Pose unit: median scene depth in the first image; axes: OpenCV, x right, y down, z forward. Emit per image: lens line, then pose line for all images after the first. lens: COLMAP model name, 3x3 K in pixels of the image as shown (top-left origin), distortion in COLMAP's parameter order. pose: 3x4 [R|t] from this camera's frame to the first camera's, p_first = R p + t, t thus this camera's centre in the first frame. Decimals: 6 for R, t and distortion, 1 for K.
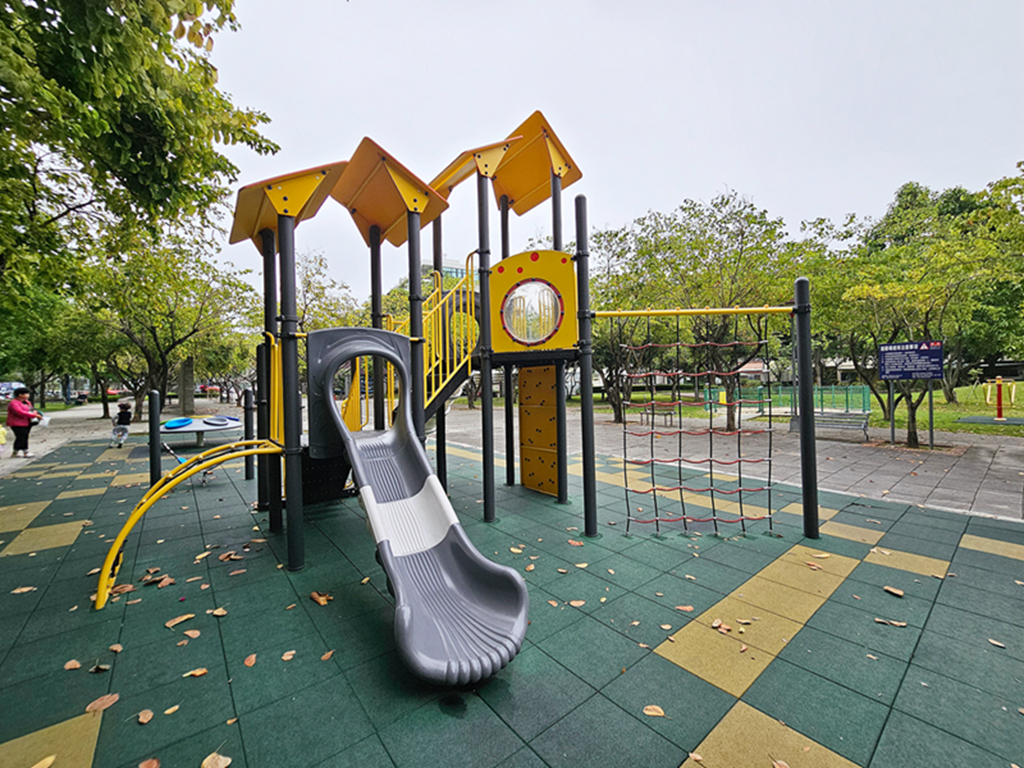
lens RADIAL K [[417.9, 0, 512.0], [0, 417.9, 384.0], [0, 0, 1]] dist [-0.001274, 0.000053]
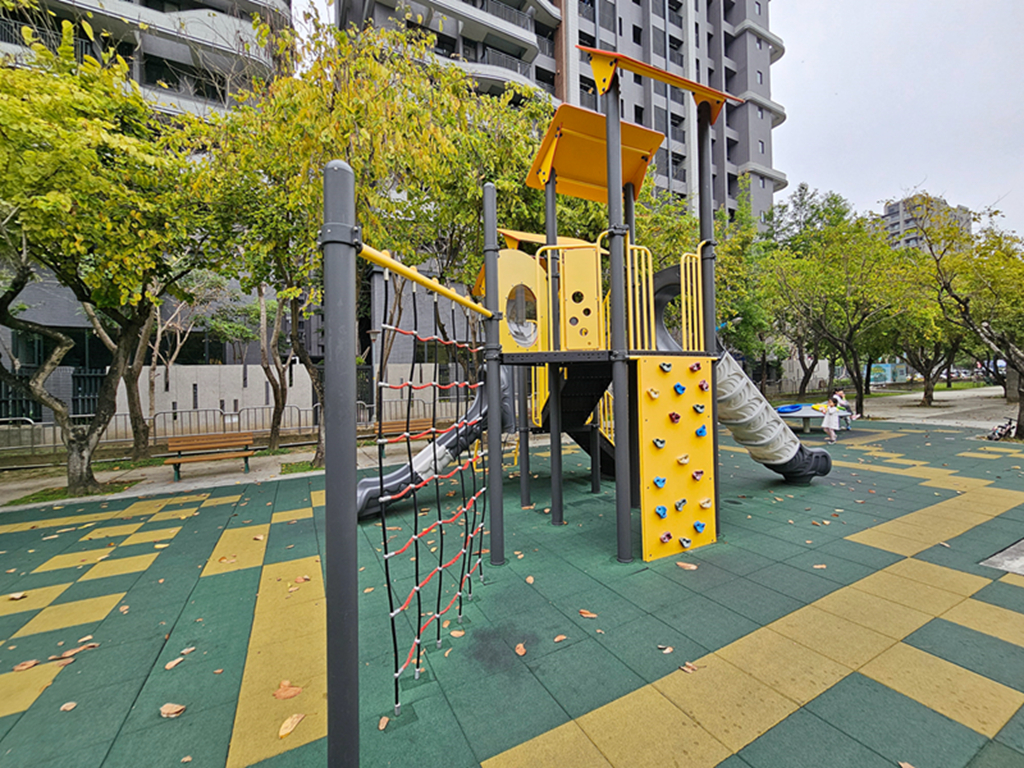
lens RADIAL K [[417.9, 0, 512.0], [0, 417.9, 384.0], [0, 0, 1]] dist [-0.001274, 0.000053]
pose [[-0.206134, 0.026678, -0.978160, 1.196187], [0.040238, 0.999014, 0.018767, -0.043177], [0.977696, -0.035491, -0.207005, 1.400418]]
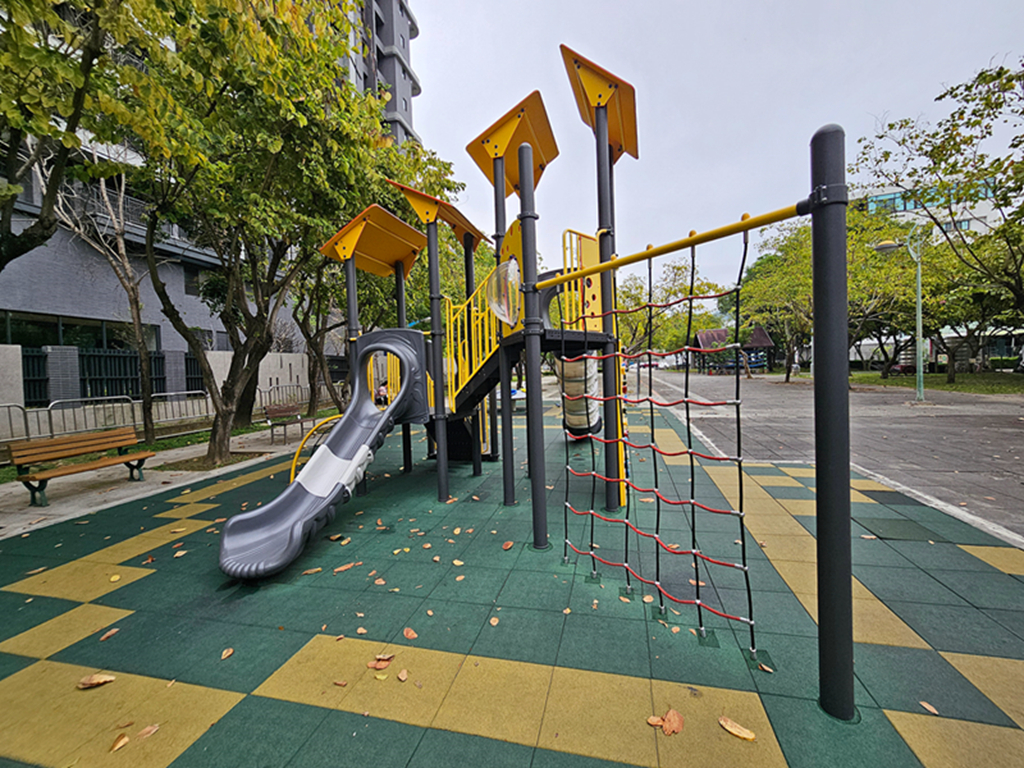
lens RADIAL K [[423.3, 0, 514.8], [0, 423.3, 381.8], [0, 0, 1]] dist [-0.001539, -0.000075]
pose [[0.602264, 0.022988, -0.797966, 0.964079], [0.028127, 0.998354, 0.049990, -0.025565], [0.797802, -0.052552, 0.600626, 0.513931]]
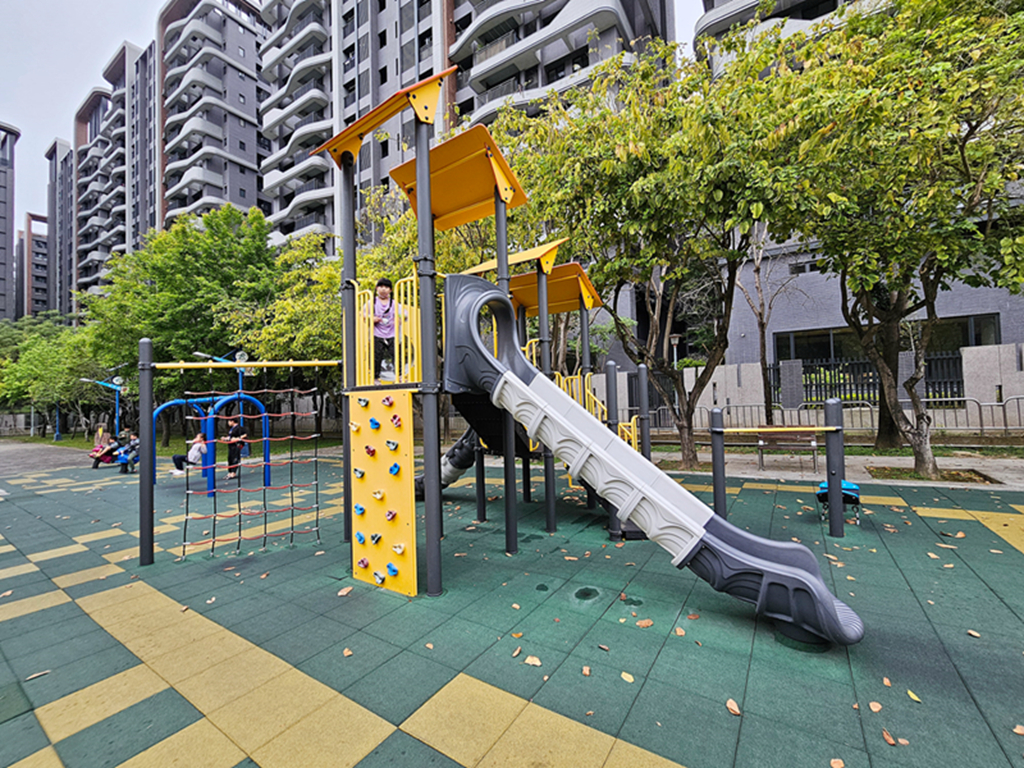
lens RADIAL K [[417.9, 0, 512.0], [0, 417.9, 384.0], [0, 0, 1]] dist [-0.001274, 0.000053]
pose [[-0.949110, 0.047870, -0.311287, 0.115633], [0.060102, 0.997747, -0.029816, -0.041737], [0.309158, -0.047008, -0.949848, 2.670272]]
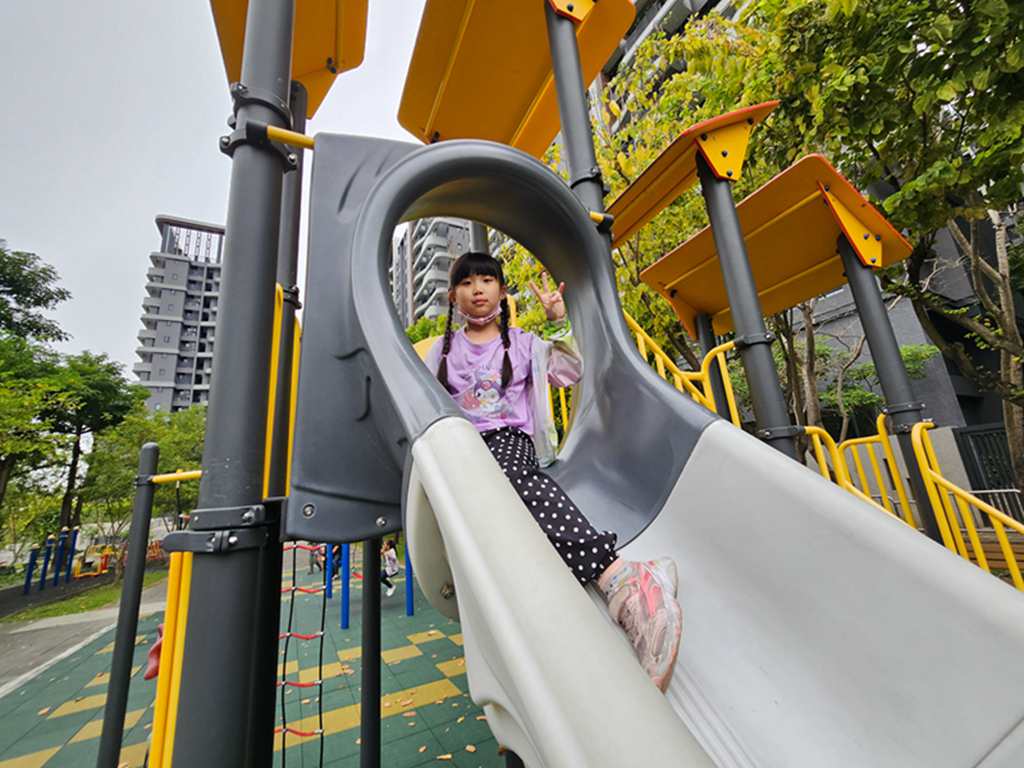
lens RADIAL K [[415.7, 0, 510.0], [0, 415.7, 386.8], [0, 0, 1]] dist [-0.001479, -0.000201]
pose [[-0.973678, 0.152045, 0.169806, -0.221890], [0.104358, 0.959702, -0.260926, -0.072624], [-0.202636, -0.236337, -0.950307, 1.904318]]
